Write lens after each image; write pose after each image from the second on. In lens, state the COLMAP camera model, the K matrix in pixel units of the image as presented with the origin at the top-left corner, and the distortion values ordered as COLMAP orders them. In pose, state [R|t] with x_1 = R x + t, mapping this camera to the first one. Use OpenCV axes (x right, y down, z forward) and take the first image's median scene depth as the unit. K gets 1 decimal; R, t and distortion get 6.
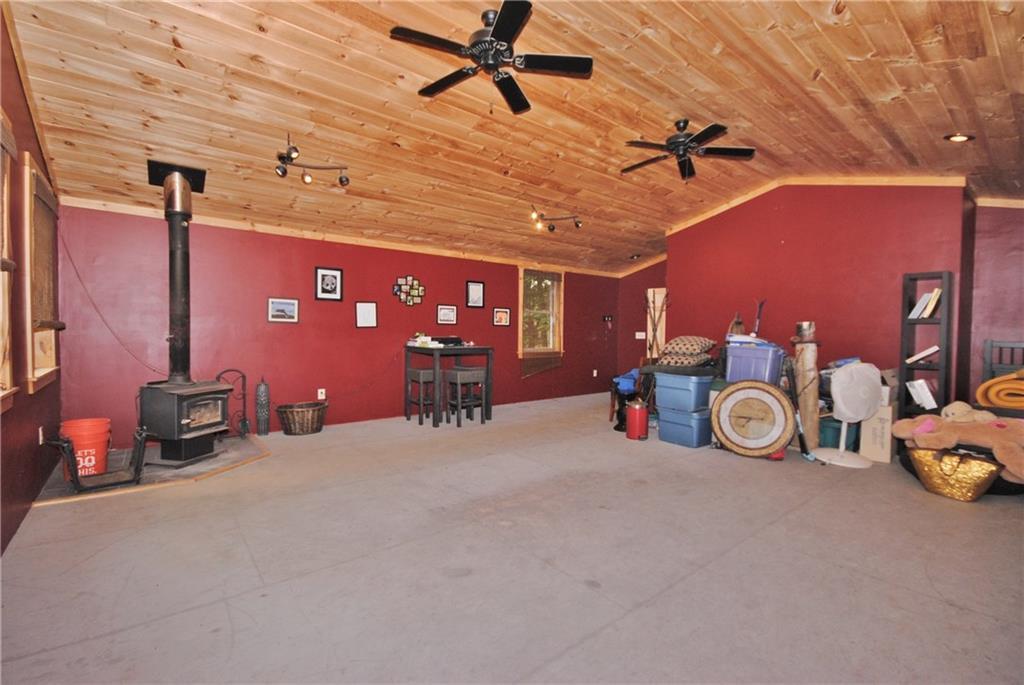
lens RADIAL K [[448.0, 0, 508.4], [0, 448.0, 340.3], [0, 0, 1]] dist [-0.001981, -0.000079]
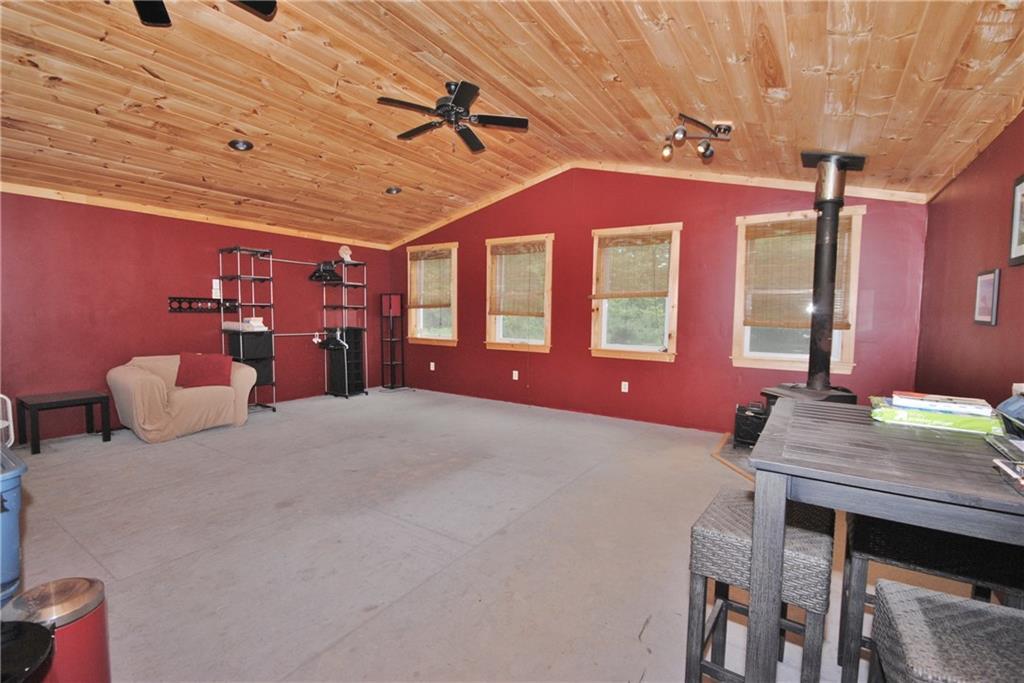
lens RADIAL K [[461.0, 0, 506.3], [0, 461.0, 346.7], [0, 0, 1]] dist [0.004040, 0.000245]
pose [[-0.954126, -0.006432, -0.299336, 0.190240], [-0.034290, 0.995539, 0.087905, -0.060279], [0.297435, 0.094136, -0.950090, 2.165604]]
